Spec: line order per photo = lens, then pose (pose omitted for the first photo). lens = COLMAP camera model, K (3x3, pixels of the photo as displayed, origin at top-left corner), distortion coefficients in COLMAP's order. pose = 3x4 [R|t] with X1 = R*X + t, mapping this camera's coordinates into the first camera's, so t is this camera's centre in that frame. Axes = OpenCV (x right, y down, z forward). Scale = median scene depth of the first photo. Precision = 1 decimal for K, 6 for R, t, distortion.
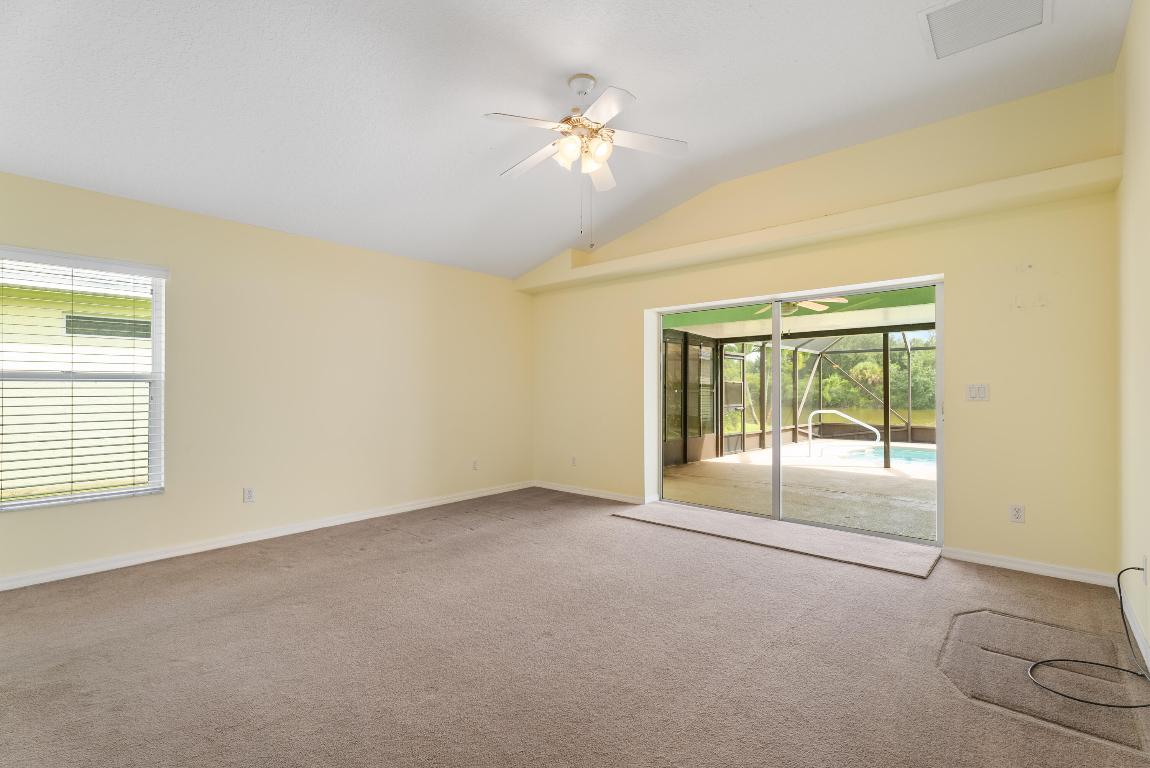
lens RADIAL K [[519.6, 0, 577.2], [0, 519.6, 393.3], [0, 0, 1]] dist [-0.000685, 0.000186]
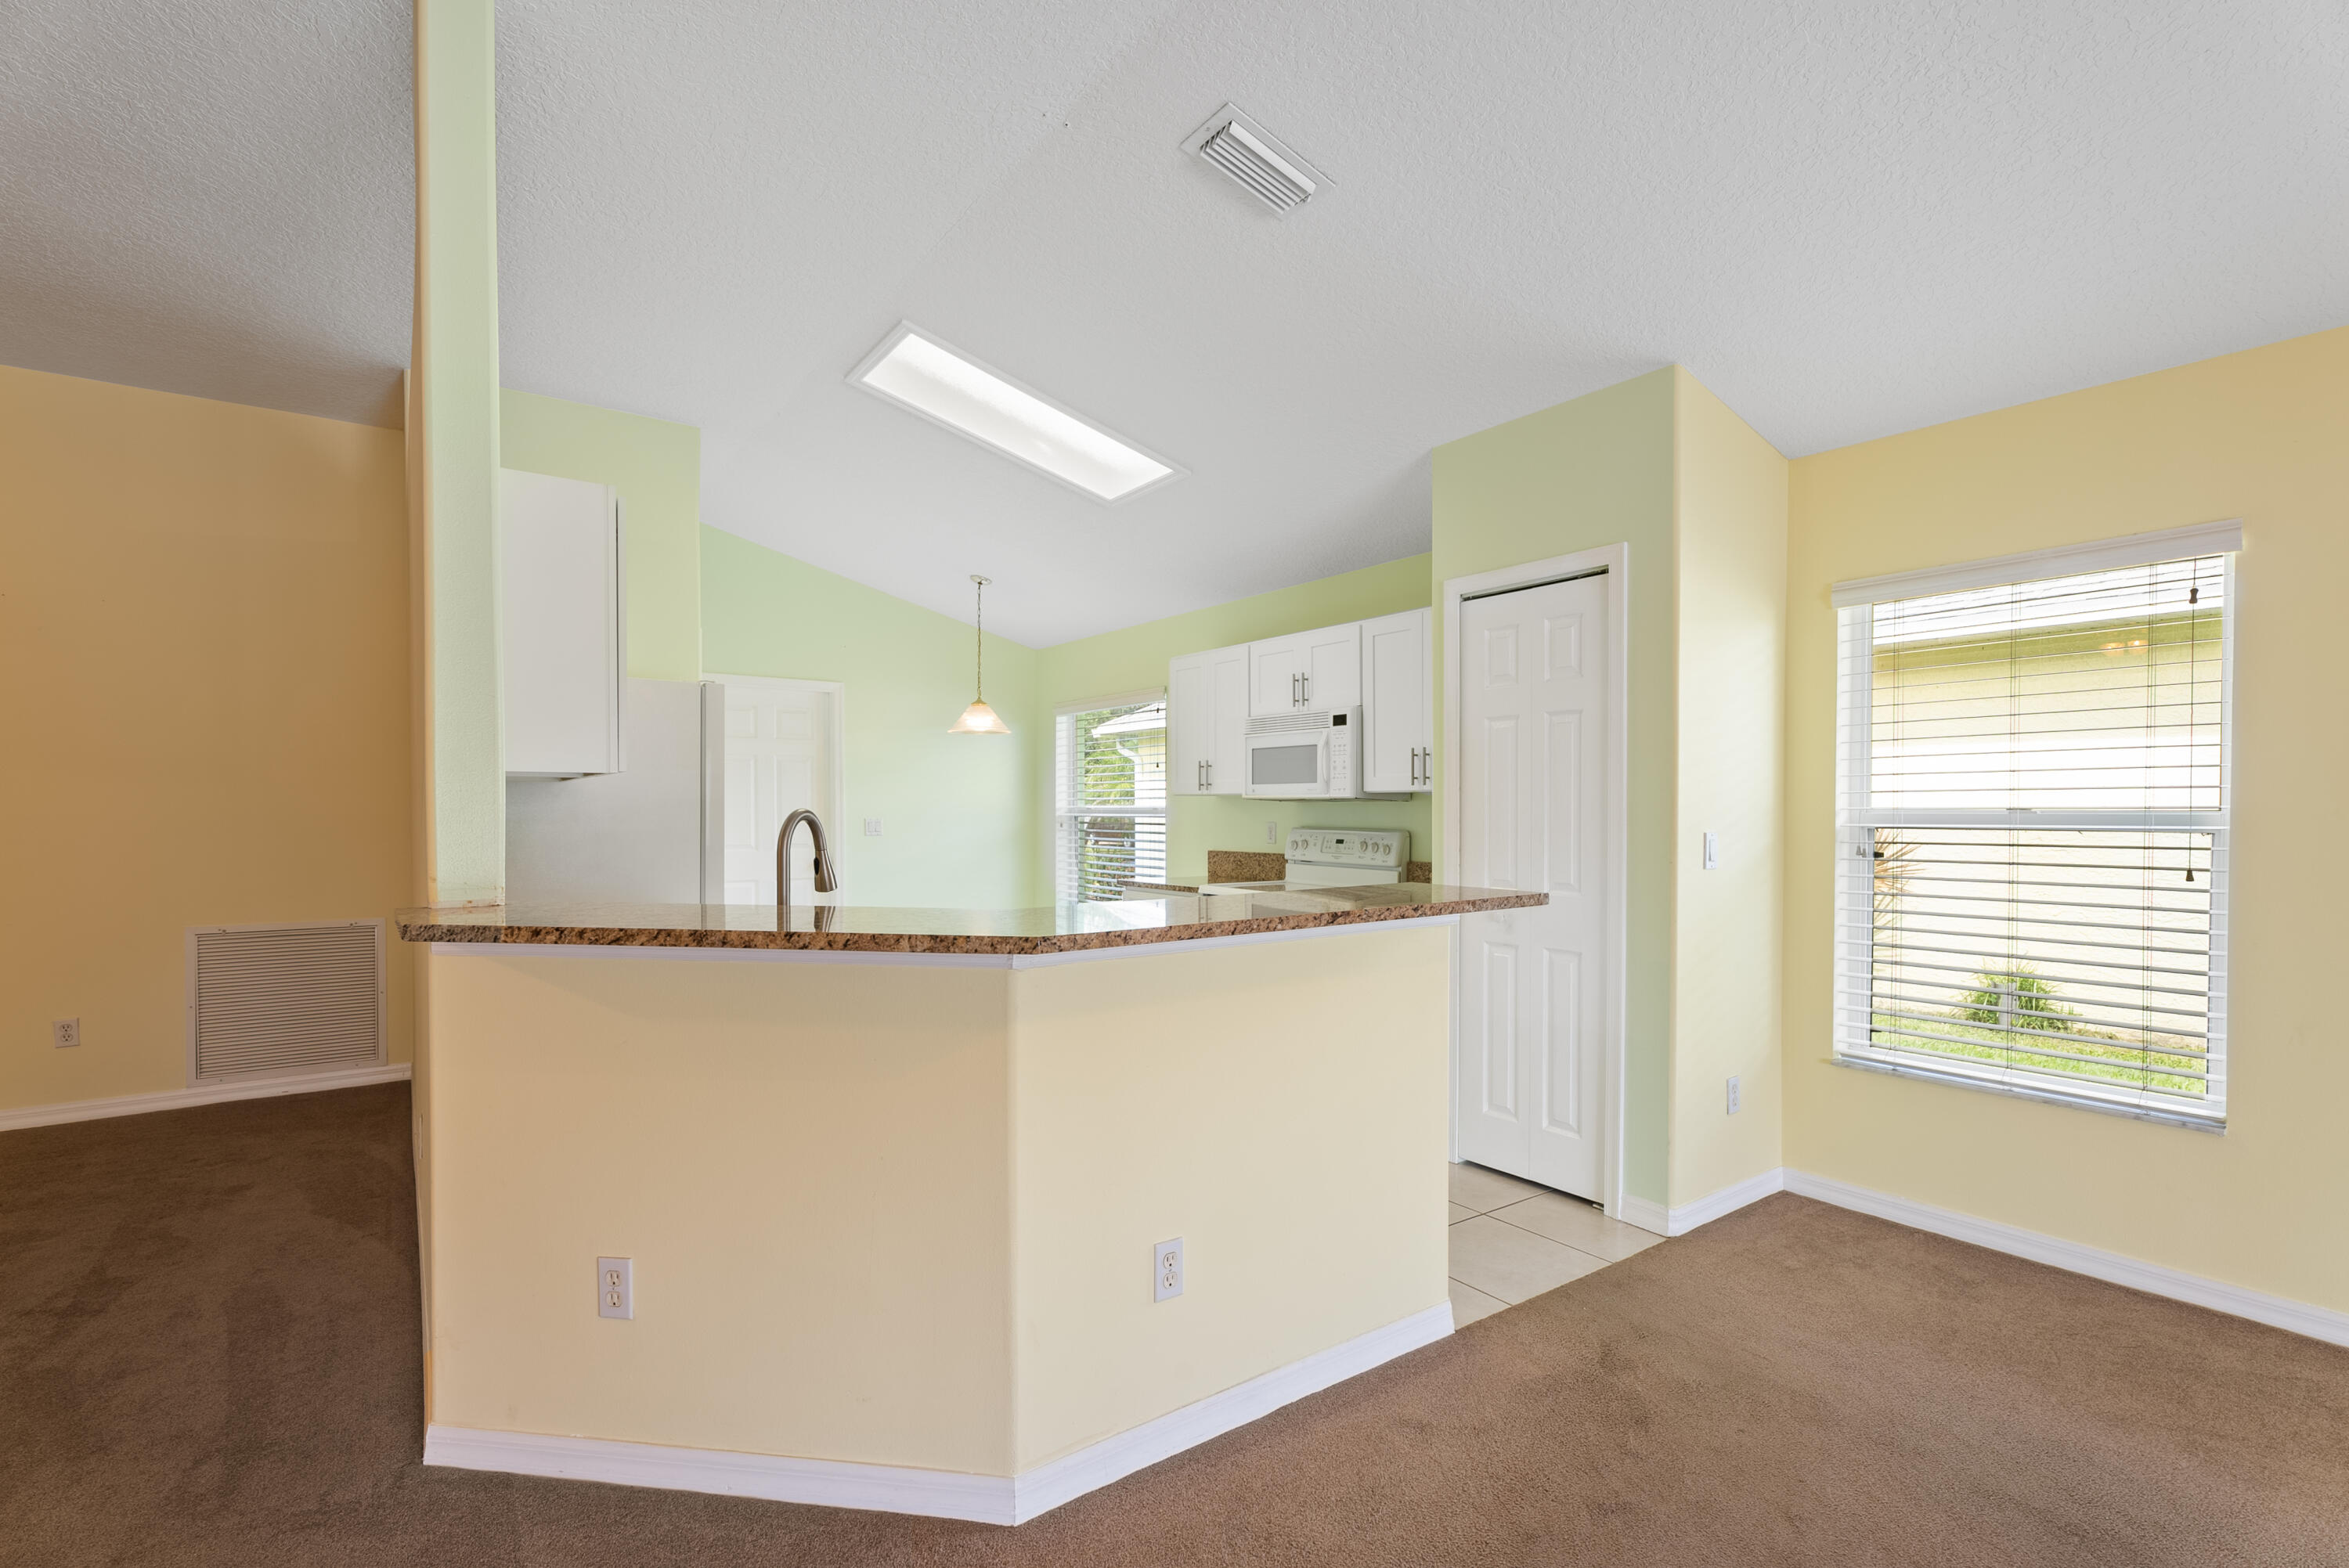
lens RADIAL K [[1061.3, 0, 1184.3], [0, 1061.3, 820.1], [0, 0, 1]] dist [-0.000685, 0.000186]
pose [[-0.223006, 0.011470, -0.974750, 0.041695], [-0.003316, 0.999916, 0.012524, -0.015686], [0.974812, 0.006025, -0.222949, 0.181186]]
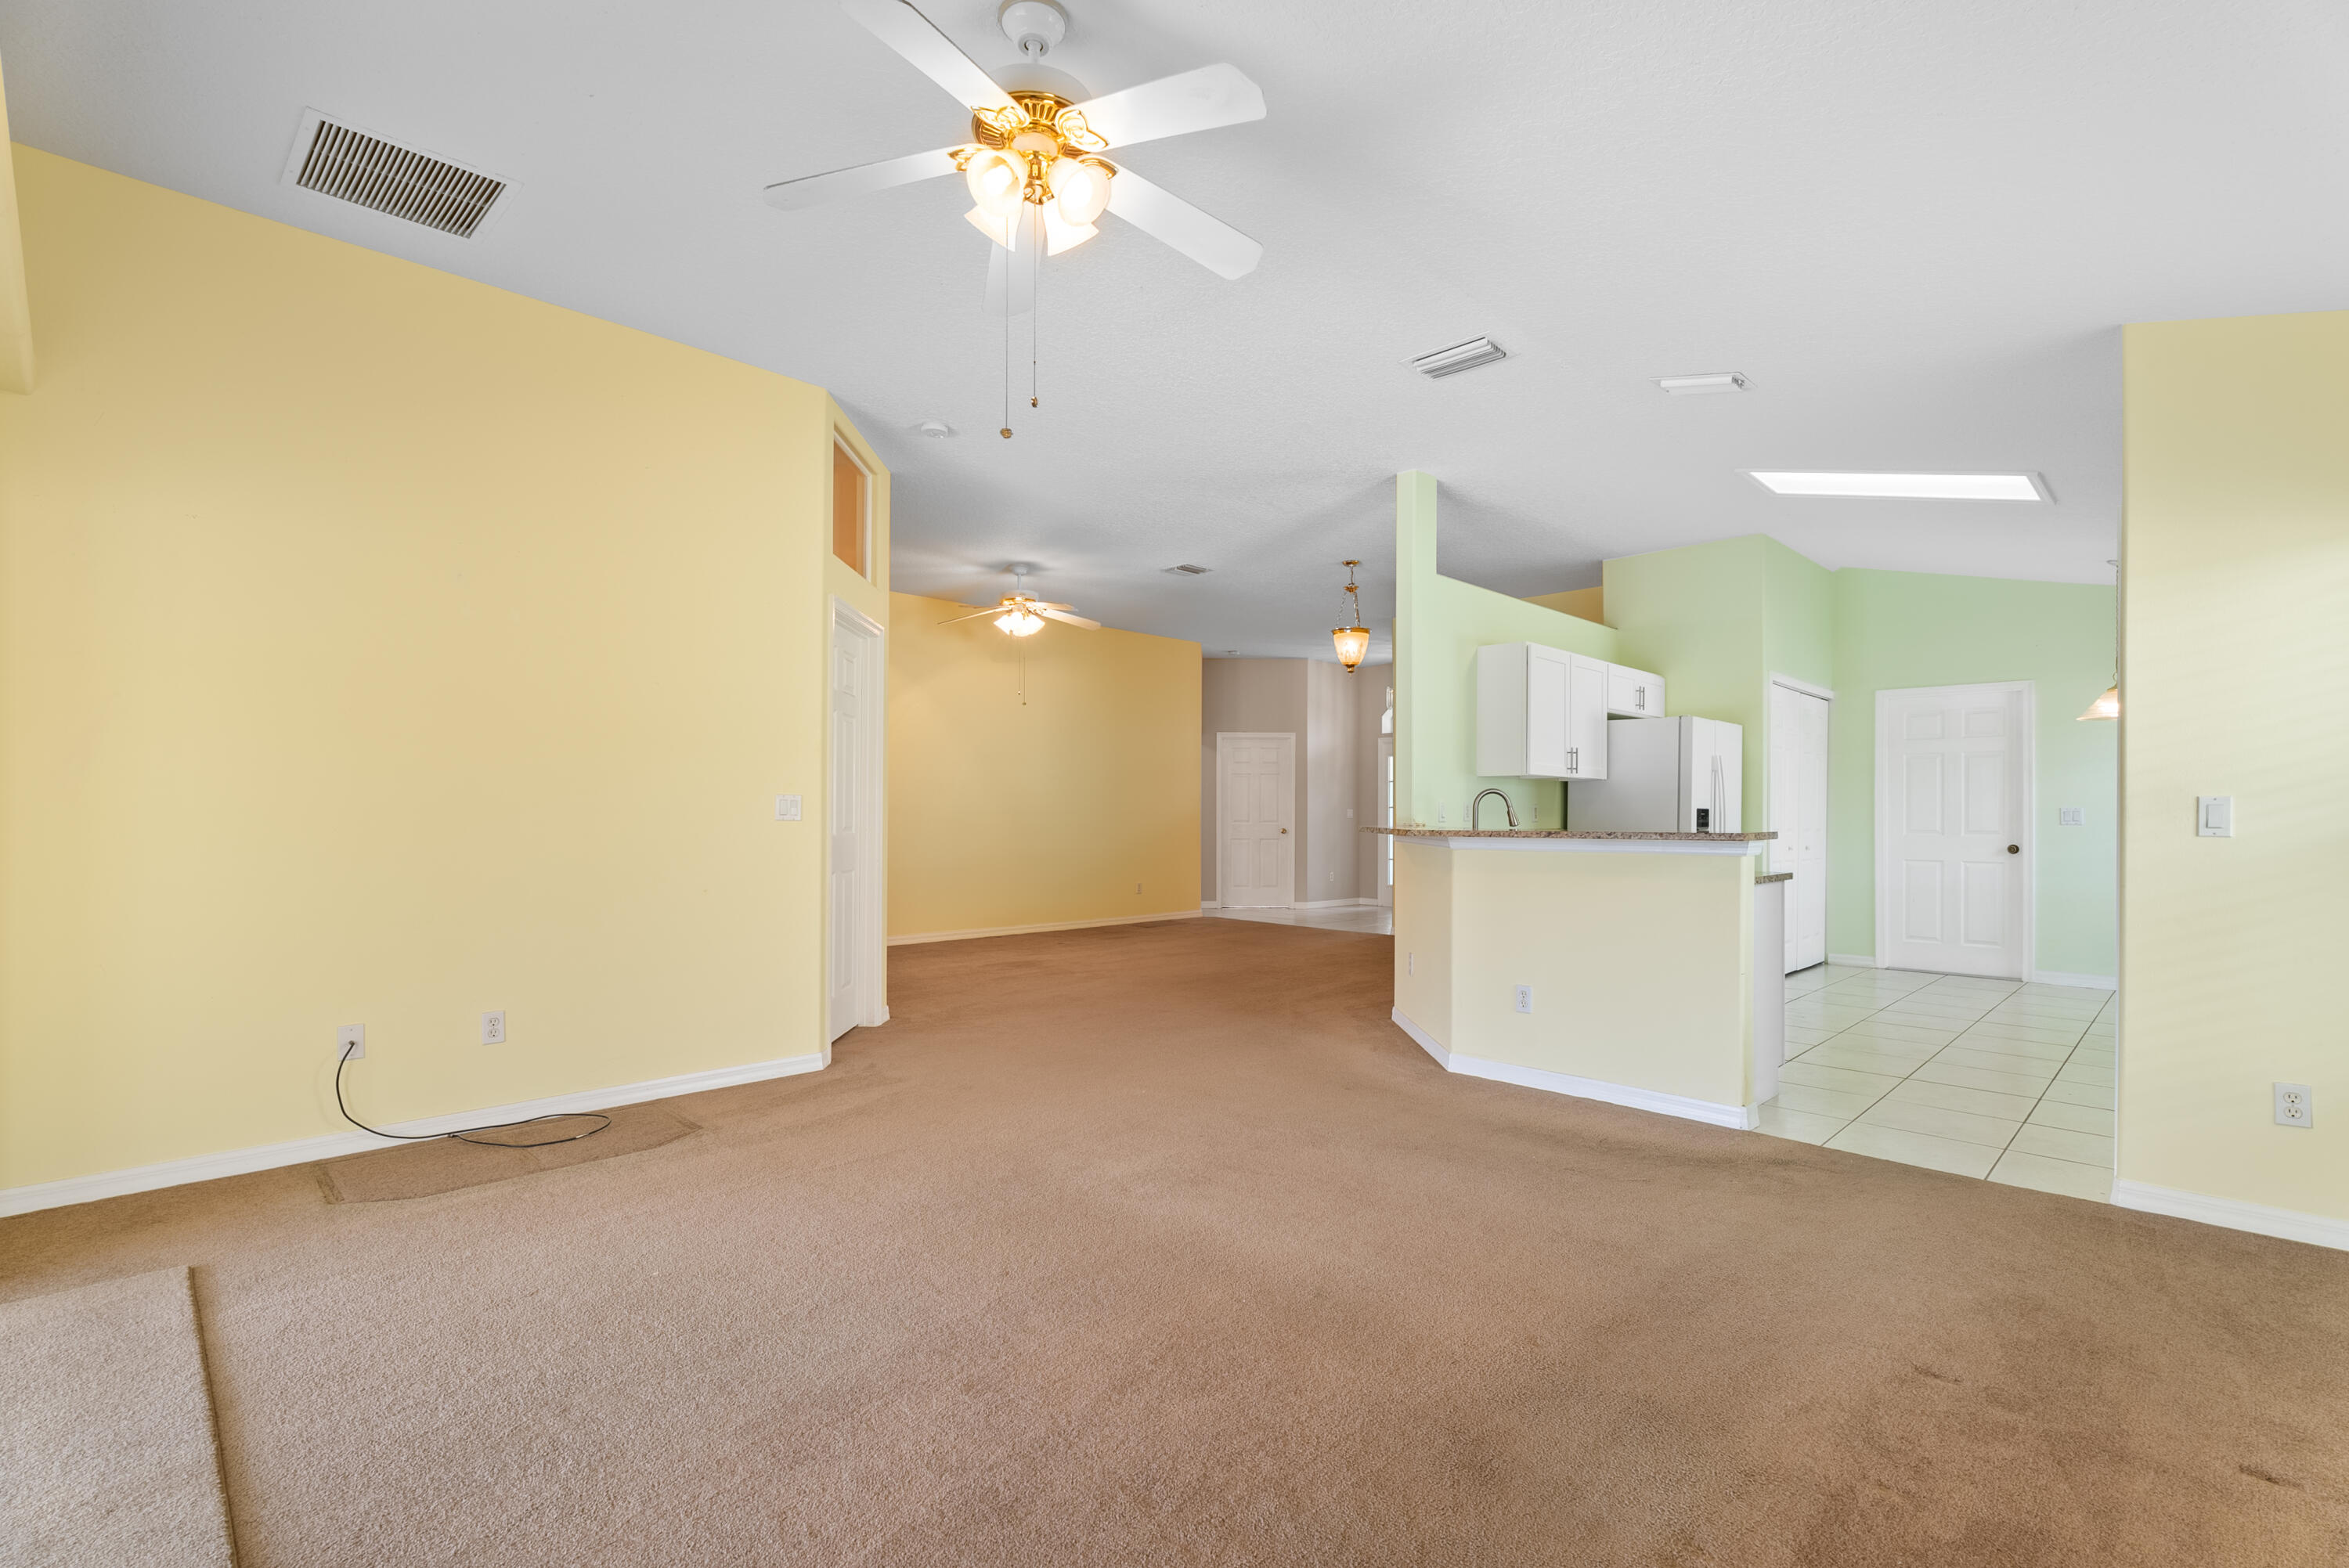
lens RADIAL K [[1061.3, 0, 1174.2], [0, 1061.3, 802.4], [0, 0, 1]] dist [-0.000685, 0.000186]
pose [[-0.997977, -0.000818, 0.063564, -0.042352], [-0.001329, 0.999967, -0.007998, -0.003903], [-0.063555, -0.008066, -0.997946, 0.595427]]
